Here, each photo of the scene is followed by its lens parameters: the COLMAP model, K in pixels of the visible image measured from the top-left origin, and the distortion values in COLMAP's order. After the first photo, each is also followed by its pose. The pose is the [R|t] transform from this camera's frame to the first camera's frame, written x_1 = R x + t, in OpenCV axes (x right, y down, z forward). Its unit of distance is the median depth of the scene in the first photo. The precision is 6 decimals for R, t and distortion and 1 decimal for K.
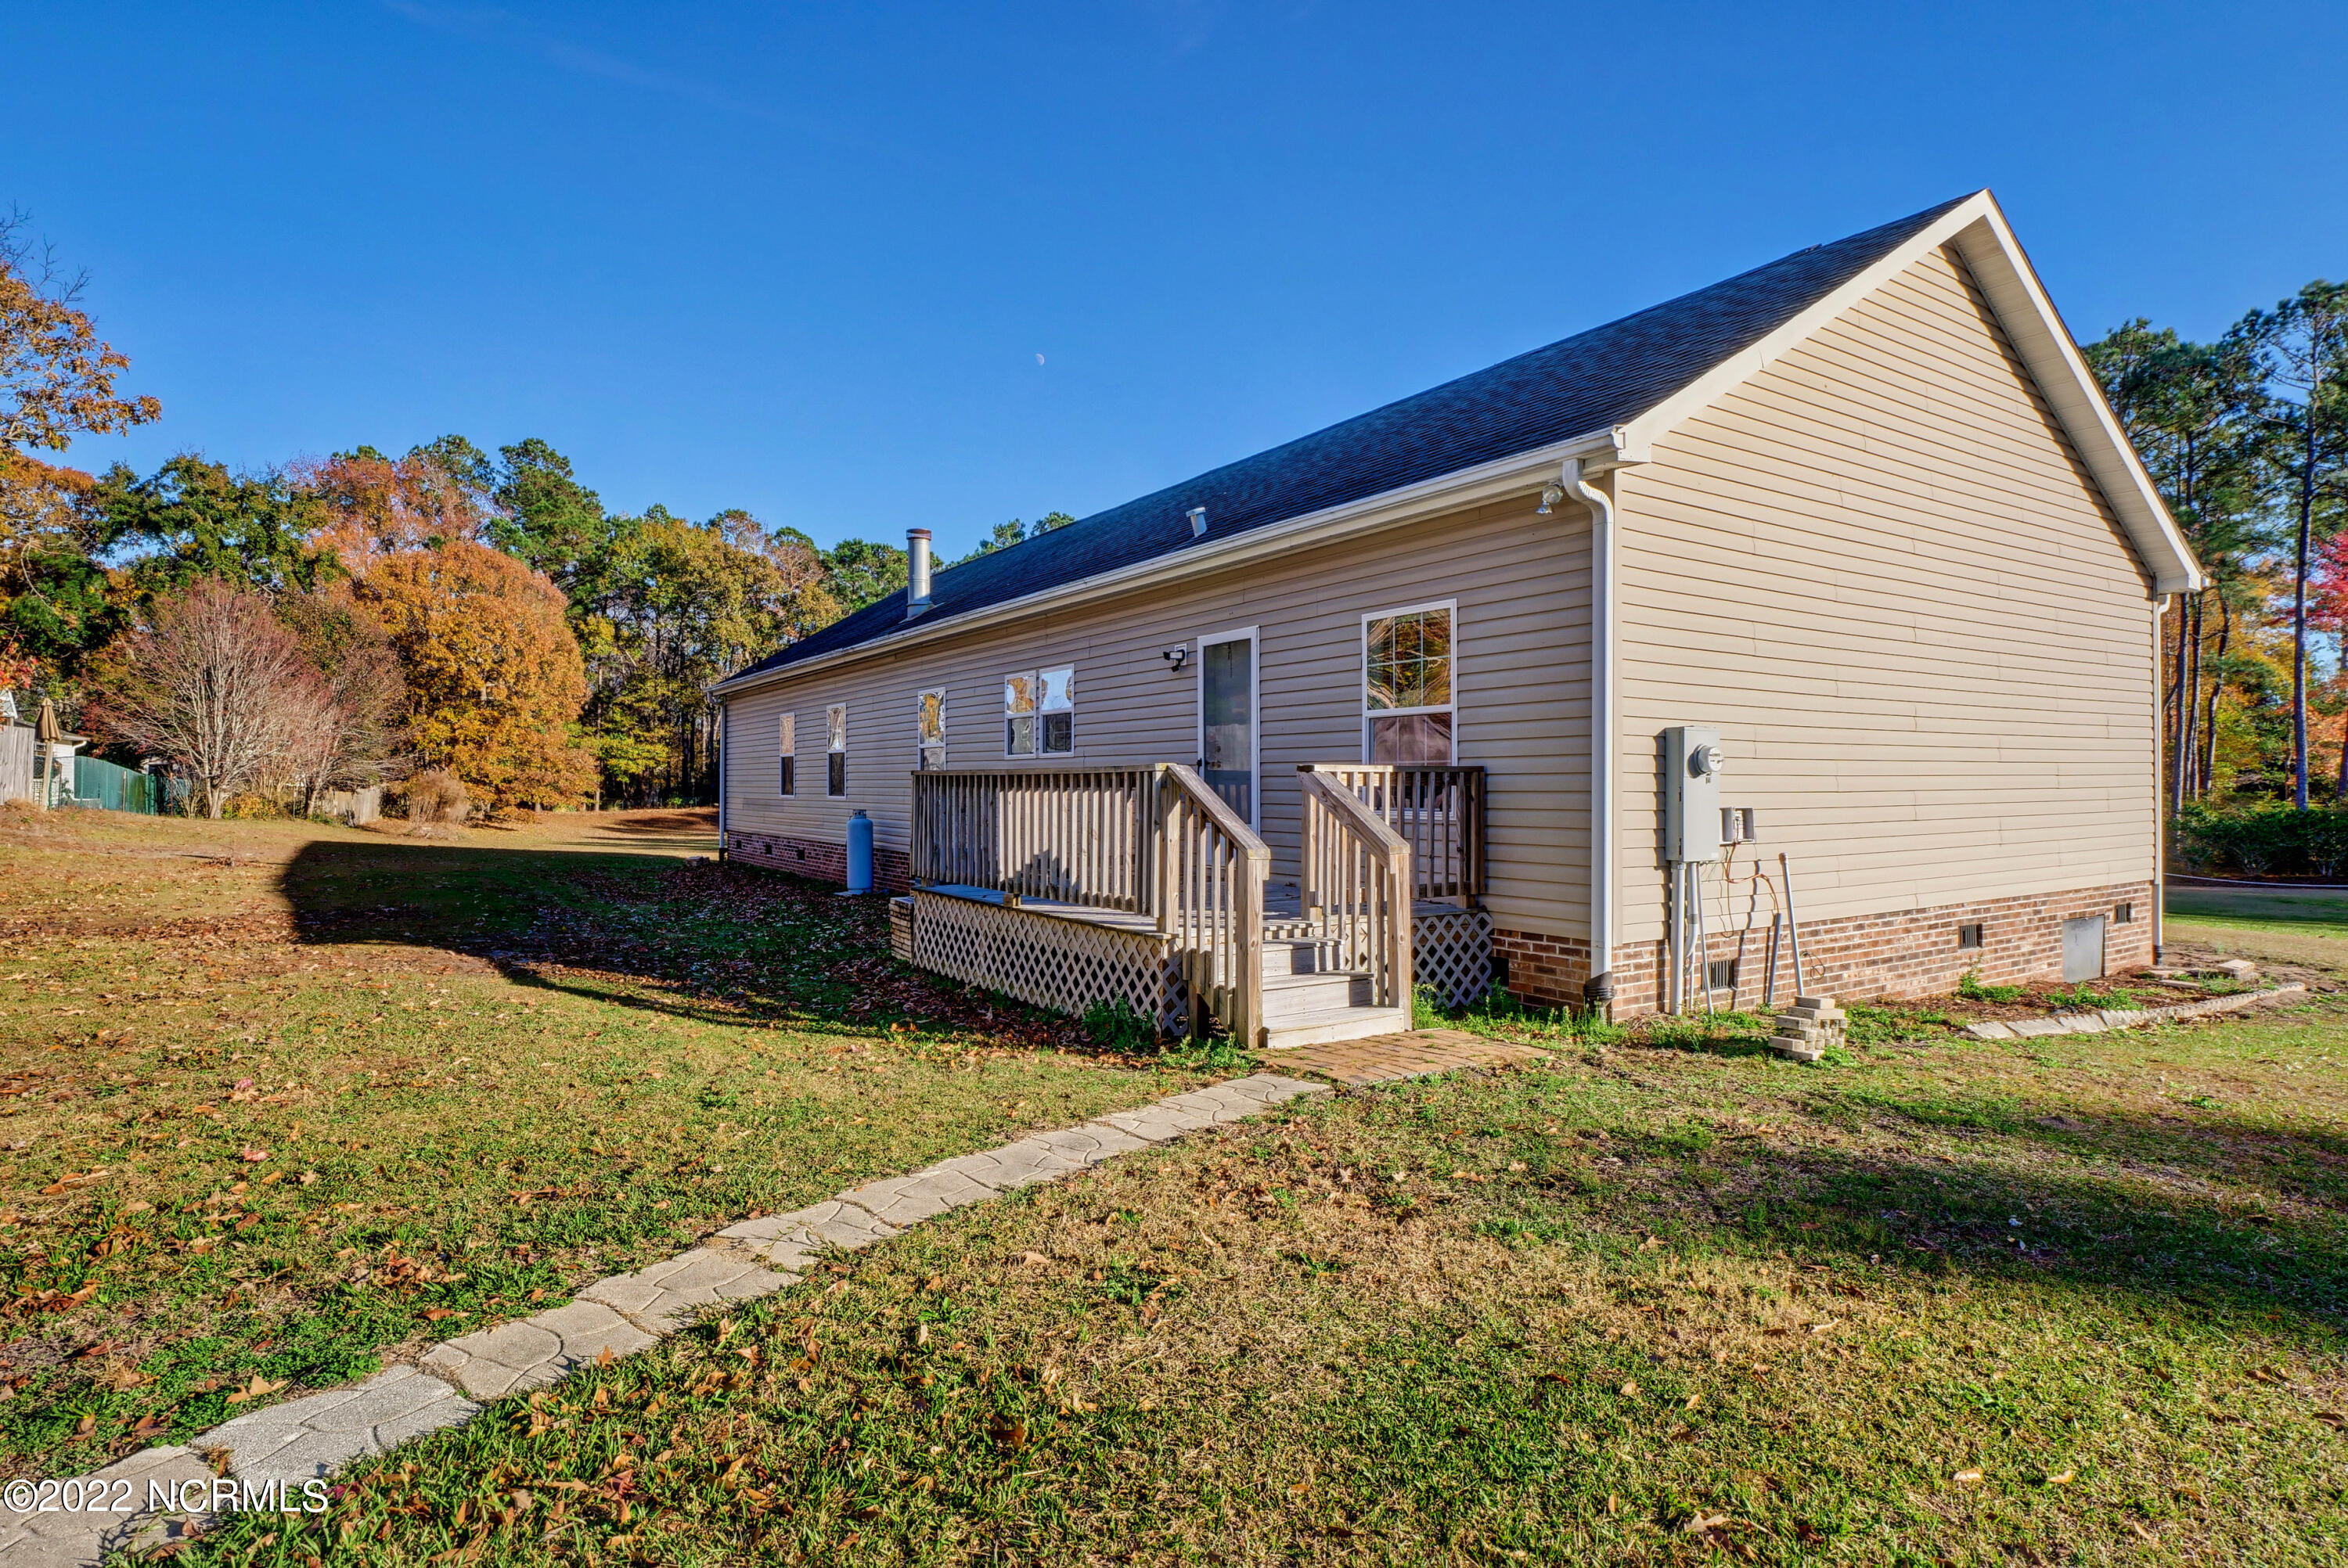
lens RADIAL K [[1215.5, 0, 1168.7], [0, 1215.5, 769.5], [0, 0, 1]] dist [-0.005175, -0.000628]
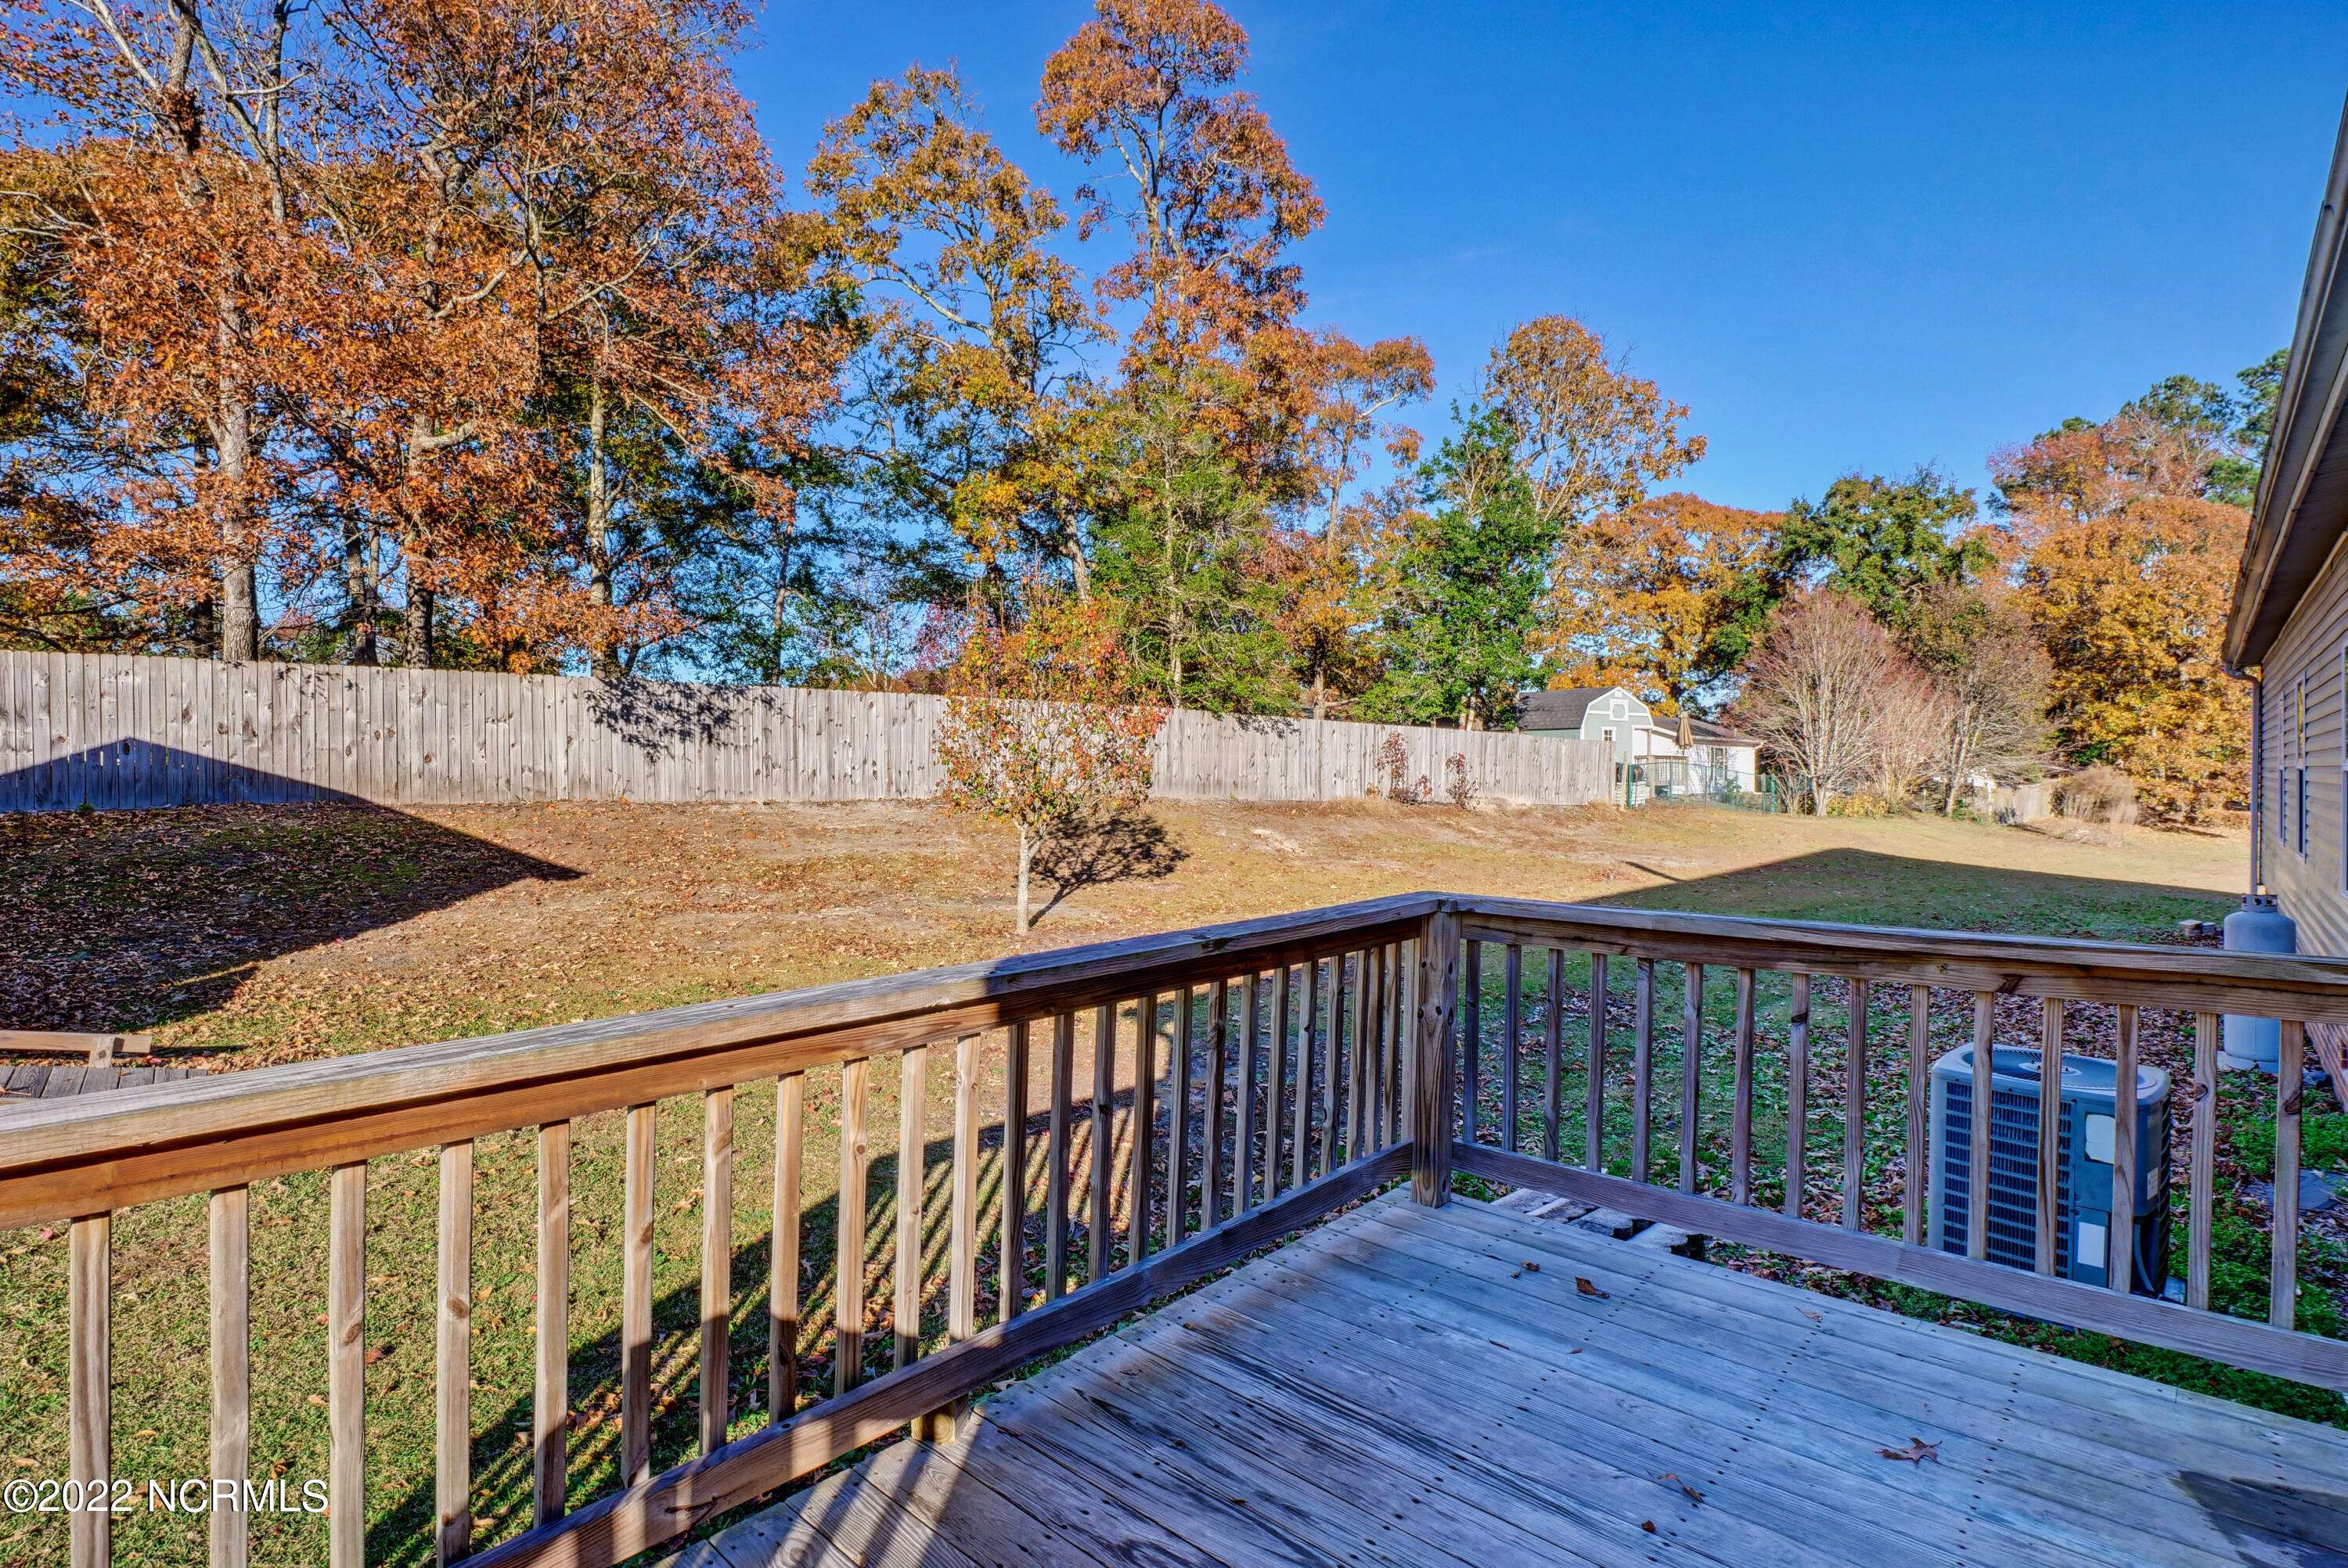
lens RADIAL K [[1142.9, 0, 1174.8], [0, 1142.9, 774.2], [0, 0, 1]] dist [-0.017842, 0.003178]
pose [[0.249268, 0.004404, -0.968424, 0.022031], [0.011306, 0.999908, 0.007458, -0.006241], [0.968368, -0.012807, 0.249196, 0.133088]]
